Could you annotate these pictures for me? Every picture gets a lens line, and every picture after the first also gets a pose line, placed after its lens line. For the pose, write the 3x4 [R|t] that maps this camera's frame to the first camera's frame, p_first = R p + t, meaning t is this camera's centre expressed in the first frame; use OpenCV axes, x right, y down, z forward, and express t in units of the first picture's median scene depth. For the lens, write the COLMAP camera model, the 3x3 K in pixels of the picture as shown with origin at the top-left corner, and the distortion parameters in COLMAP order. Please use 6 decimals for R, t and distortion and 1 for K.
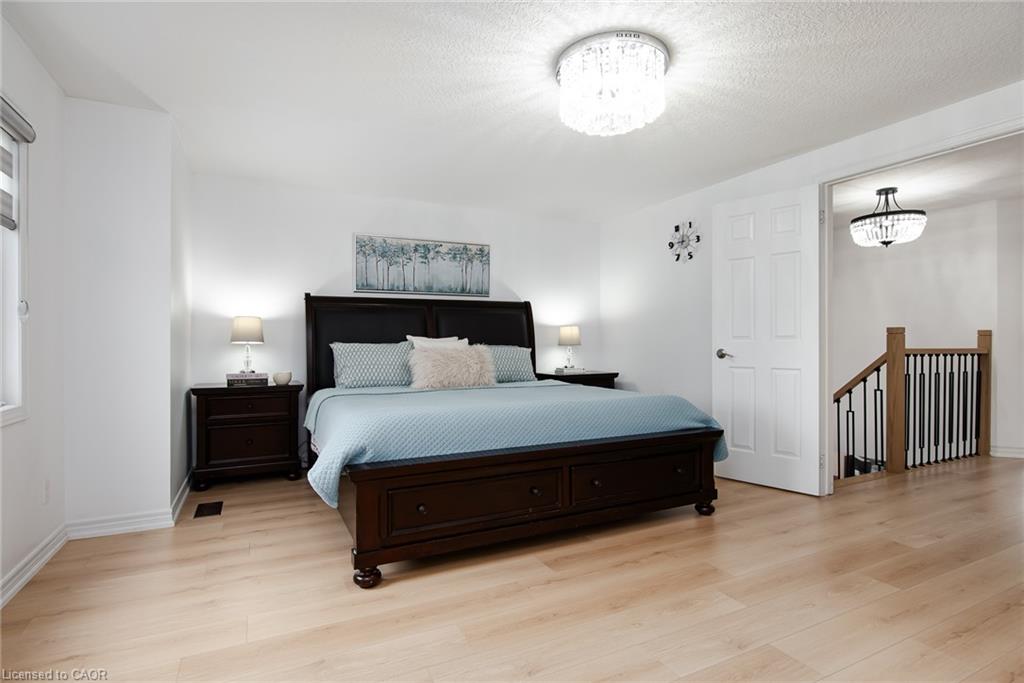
lens RADIAL K [[514.5, 0, 509.3], [0, 514.5, 342.9], [0, 0, 1]] dist [-0.000558, -0.003704]
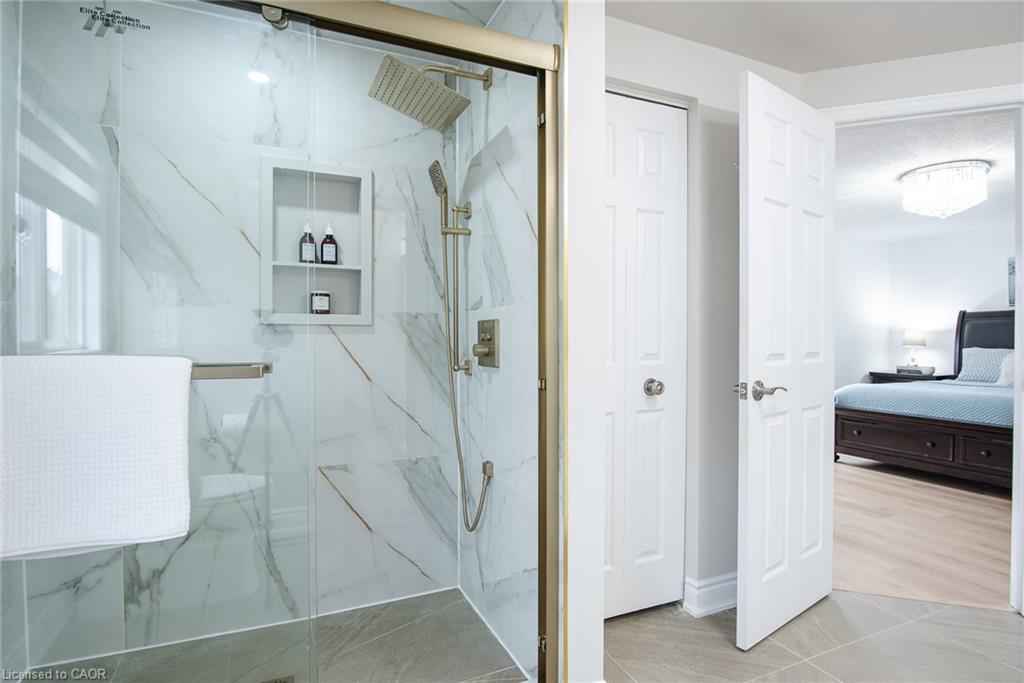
lens RADIAL K [[514.5, 0, 512.2], [0, 514.5, 339.2], [0, 0, 1]] dist [-0.000558, -0.003704]
pose [[-0.039132, 0.005672, -0.999218, 0.926850], [-0.000288, 0.999984, 0.005688, -0.026677], [0.999234, 0.000510, -0.039130, -0.129513]]
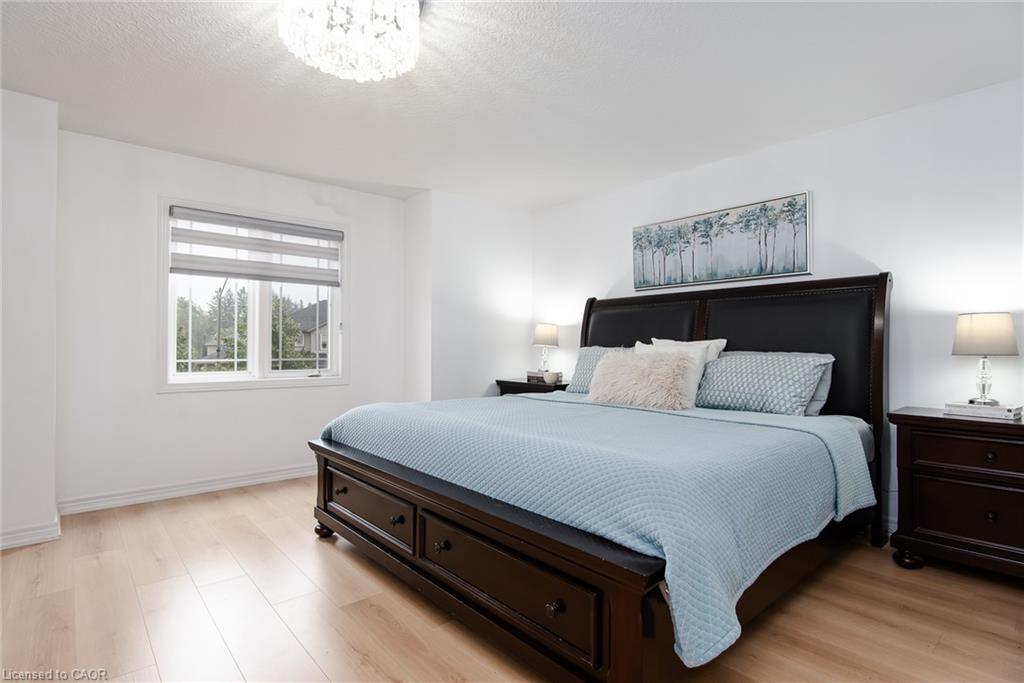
lens RADIAL K [[514.5, 0, 509.4], [0, 514.5, 342.7], [0, 0, 1]] dist [-0.000558, -0.003704]
pose [[0.248721, -0.001065, -0.968575, 0.513398], [-0.005824, 0.999980, -0.002595, -0.003659], [0.968558, 0.006286, 0.248709, 0.536518]]
